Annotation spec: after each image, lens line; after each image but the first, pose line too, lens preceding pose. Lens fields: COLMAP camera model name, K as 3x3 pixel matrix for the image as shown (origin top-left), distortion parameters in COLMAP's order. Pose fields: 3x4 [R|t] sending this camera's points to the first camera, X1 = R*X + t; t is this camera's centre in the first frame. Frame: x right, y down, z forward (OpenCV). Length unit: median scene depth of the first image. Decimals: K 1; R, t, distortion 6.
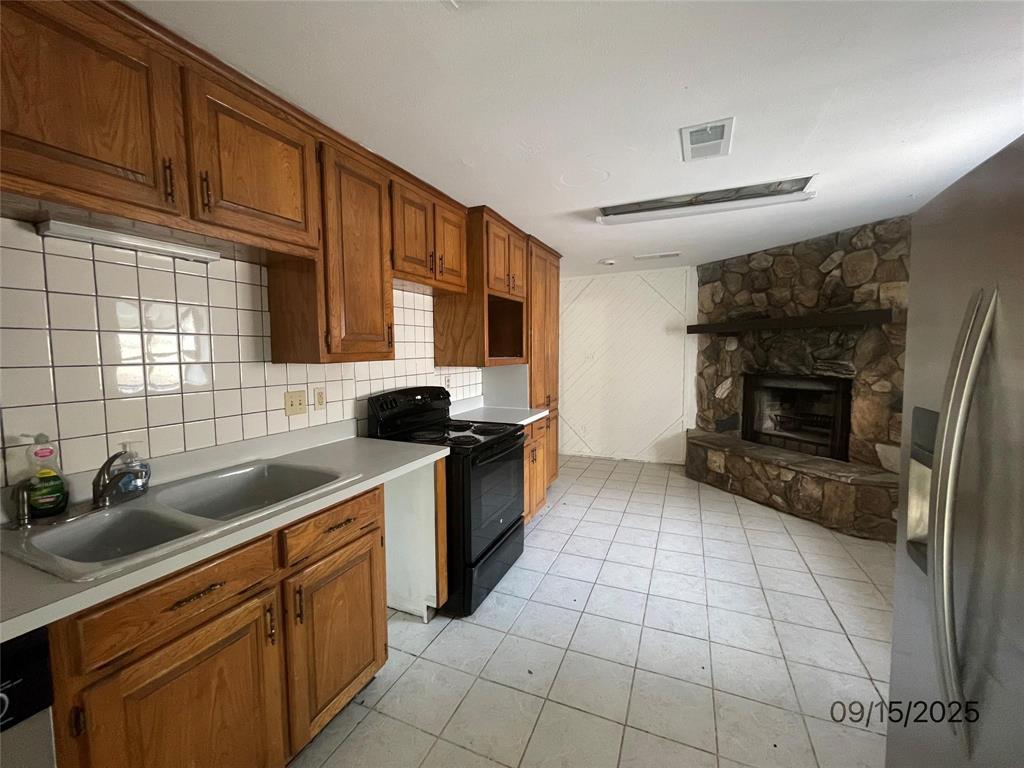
lens RADIAL K [[411.8, 0, 511.0], [0, 411.8, 380.8], [0, 0, 1]] dist [0.000266, 0.000084]
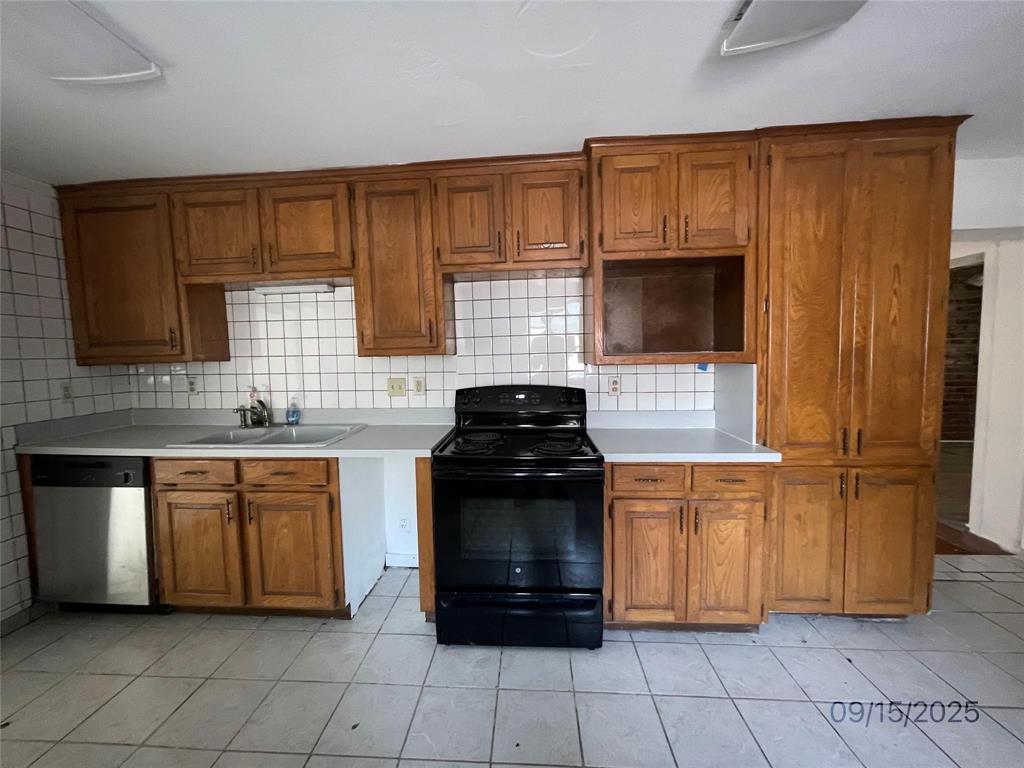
lens RADIAL K [[396.3, 0, 512.0], [0, 396.3, 381.2], [0, 0, 1]] dist [0.008967, 0.000072]
pose [[0.349291, 0.064281, -0.934807, 0.809135], [-0.056023, 0.997292, 0.047644, -0.046863], [0.935338, 0.035729, 0.351946, 0.936166]]
